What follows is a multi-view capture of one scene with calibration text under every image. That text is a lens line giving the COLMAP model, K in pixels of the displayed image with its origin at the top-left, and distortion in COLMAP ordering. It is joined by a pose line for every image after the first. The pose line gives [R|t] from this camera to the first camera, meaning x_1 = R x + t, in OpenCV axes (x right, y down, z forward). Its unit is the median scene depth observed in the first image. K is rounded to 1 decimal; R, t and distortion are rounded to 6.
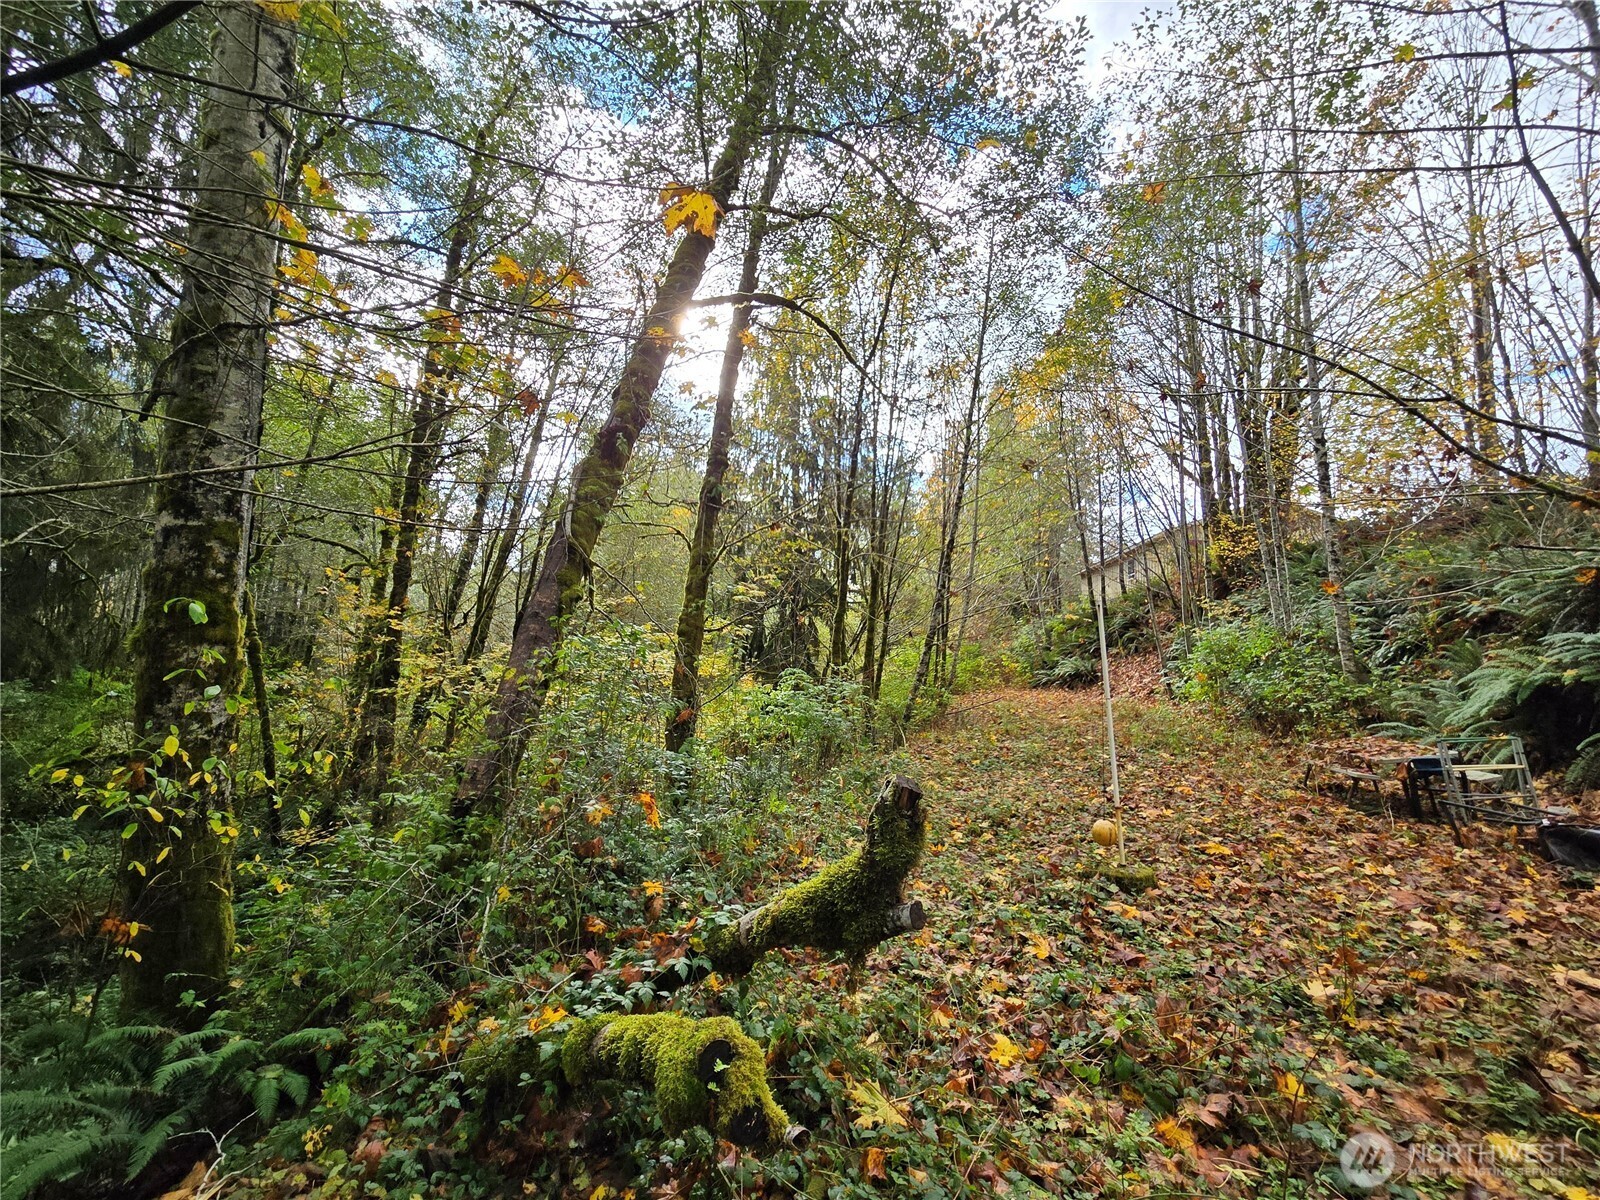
lens RADIAL K [[646.9, 0, 798.6], [0, 646.9, 603.7], [0, 0, 1]] dist [0.000396, 0.000060]
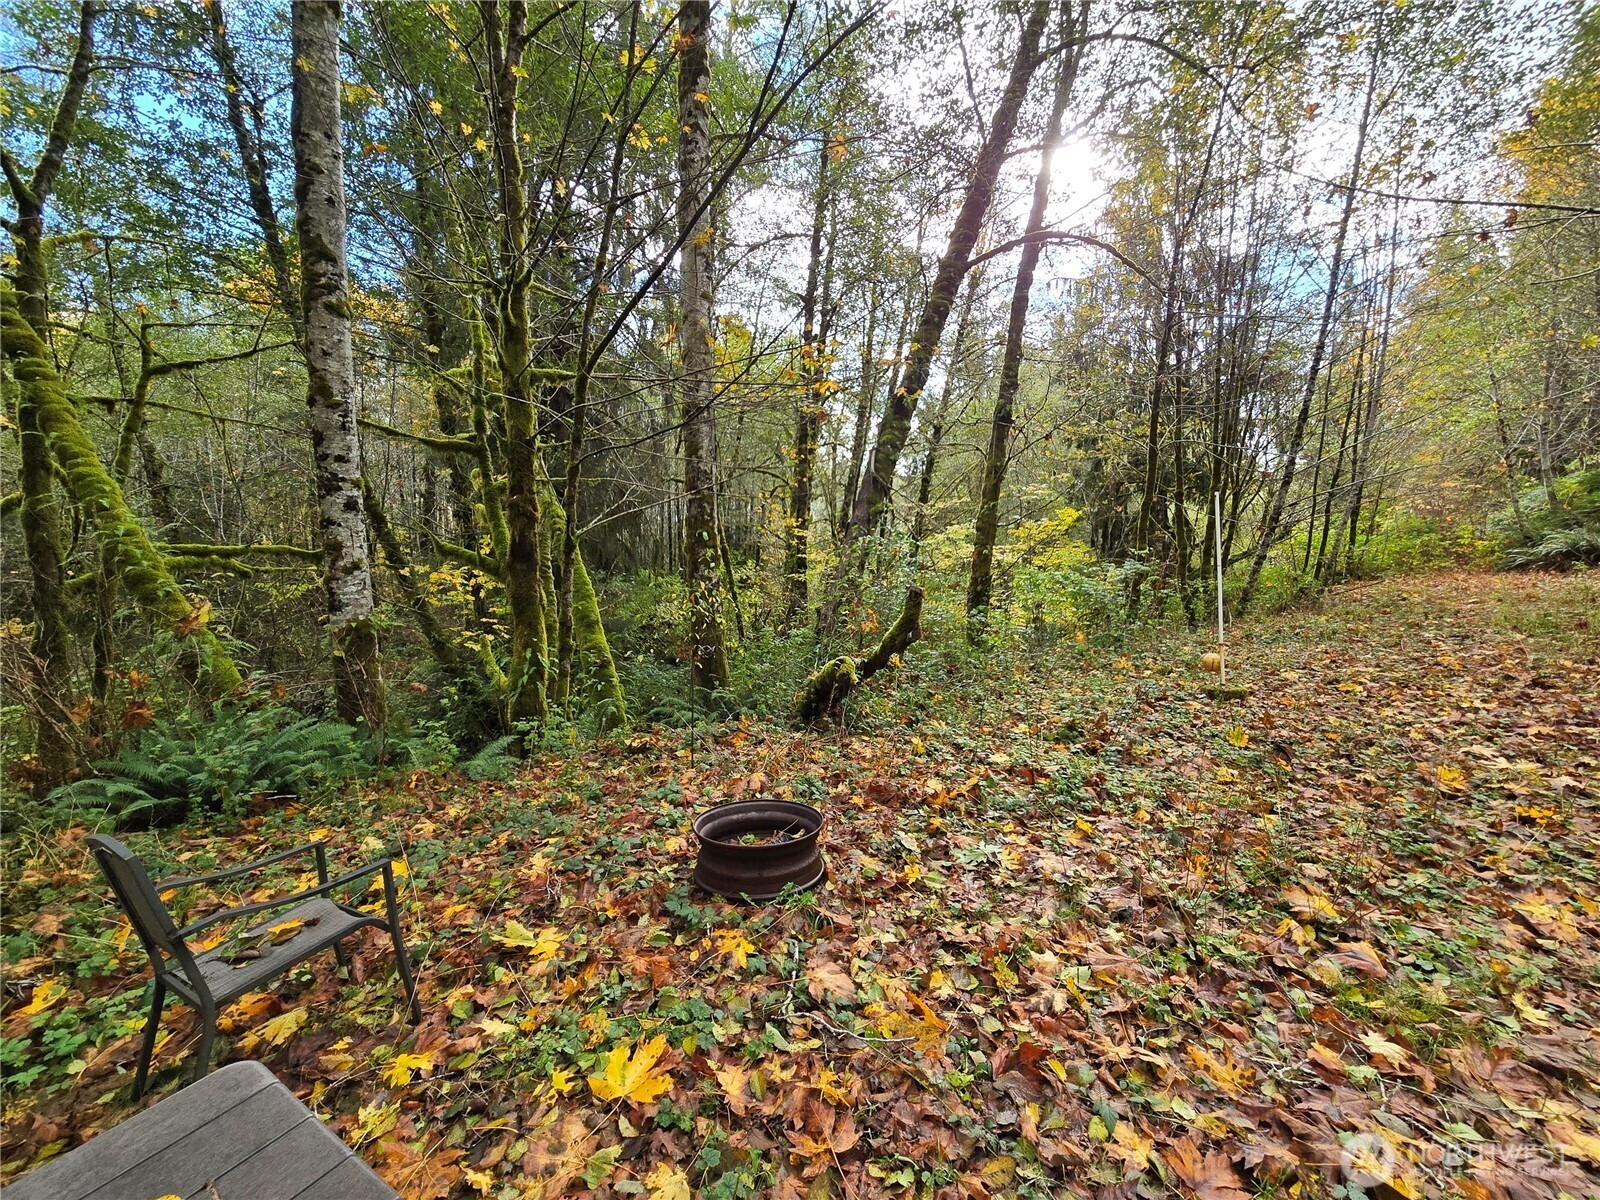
lens RADIAL K [[646.9, 0, 798.6], [0, 646.9, 603.7], [0, 0, 1]] dist [0.000396, 0.000060]
pose [[0.831979, 0.013395, -0.554645, 0.122995], [0.077482, 0.987106, 0.140063, -0.007583], [0.549370, -0.159504, 0.820214, -0.143573]]
